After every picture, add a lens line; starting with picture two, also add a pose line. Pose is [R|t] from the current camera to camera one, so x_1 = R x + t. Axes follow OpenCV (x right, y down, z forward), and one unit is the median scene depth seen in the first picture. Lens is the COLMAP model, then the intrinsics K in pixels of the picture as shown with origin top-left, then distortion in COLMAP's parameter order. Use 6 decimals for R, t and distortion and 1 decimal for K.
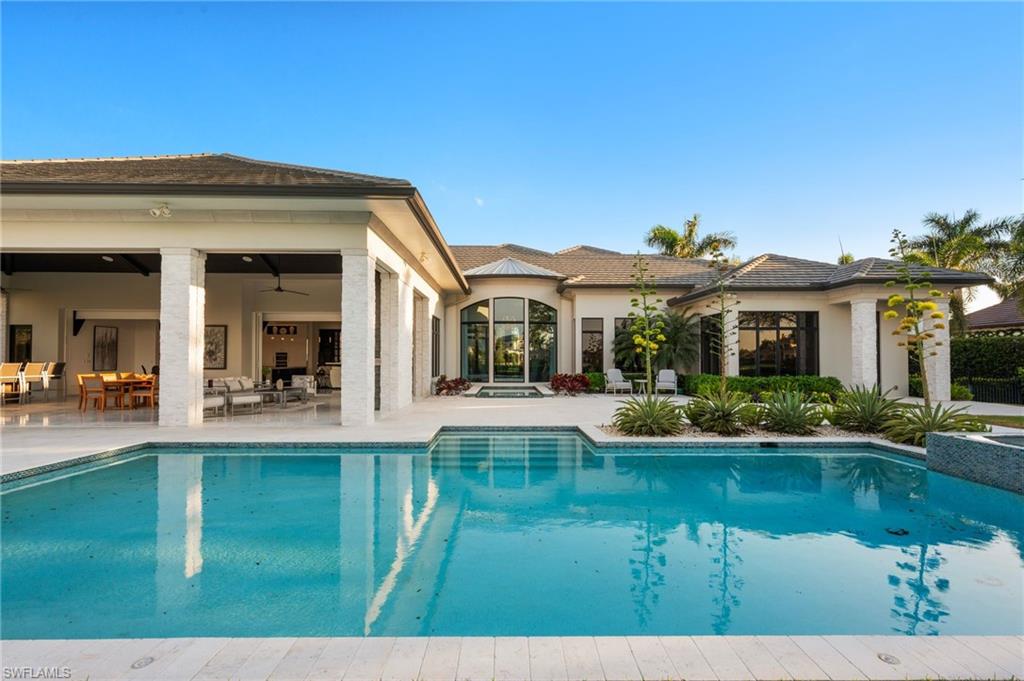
lens RADIAL K [[469.8, 0, 512.7], [0, 469.8, 353.4], [0, 0, 1]] dist [0.000659, 0.000775]
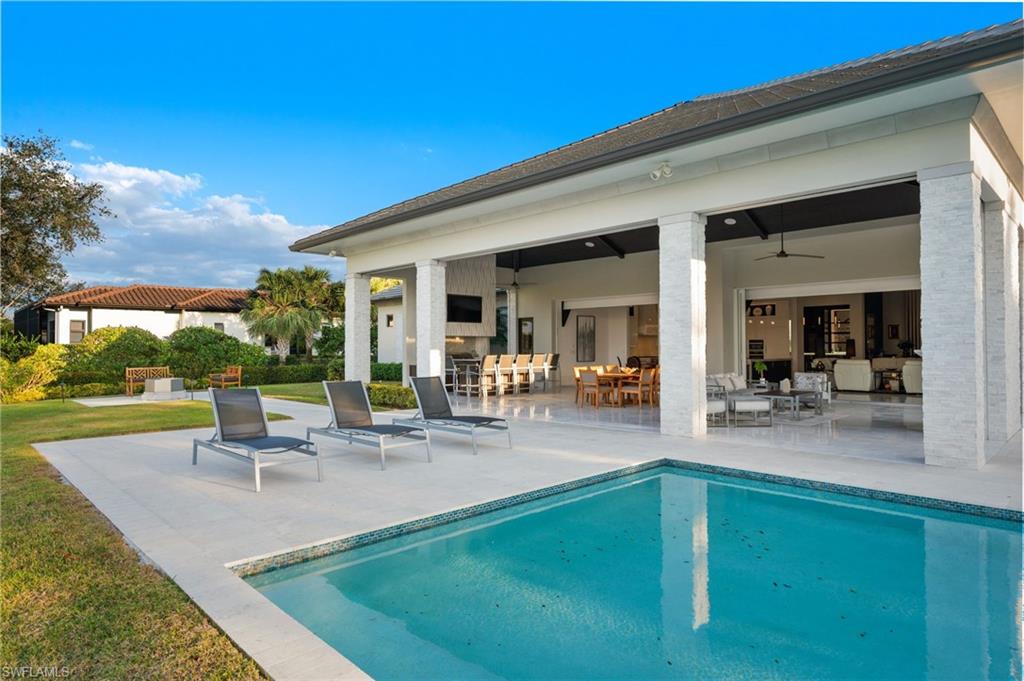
lens RADIAL K [[595.8, 0, 509.9], [0, 595.8, 340.6], [0, 0, 1]] dist [0.002824, 0.000984]
pose [[0.689066, -0.012674, -0.724588, -0.161641], [0.015148, 0.999881, -0.003084, -0.009023], [0.724540, -0.008851, 0.689175, 0.082100]]
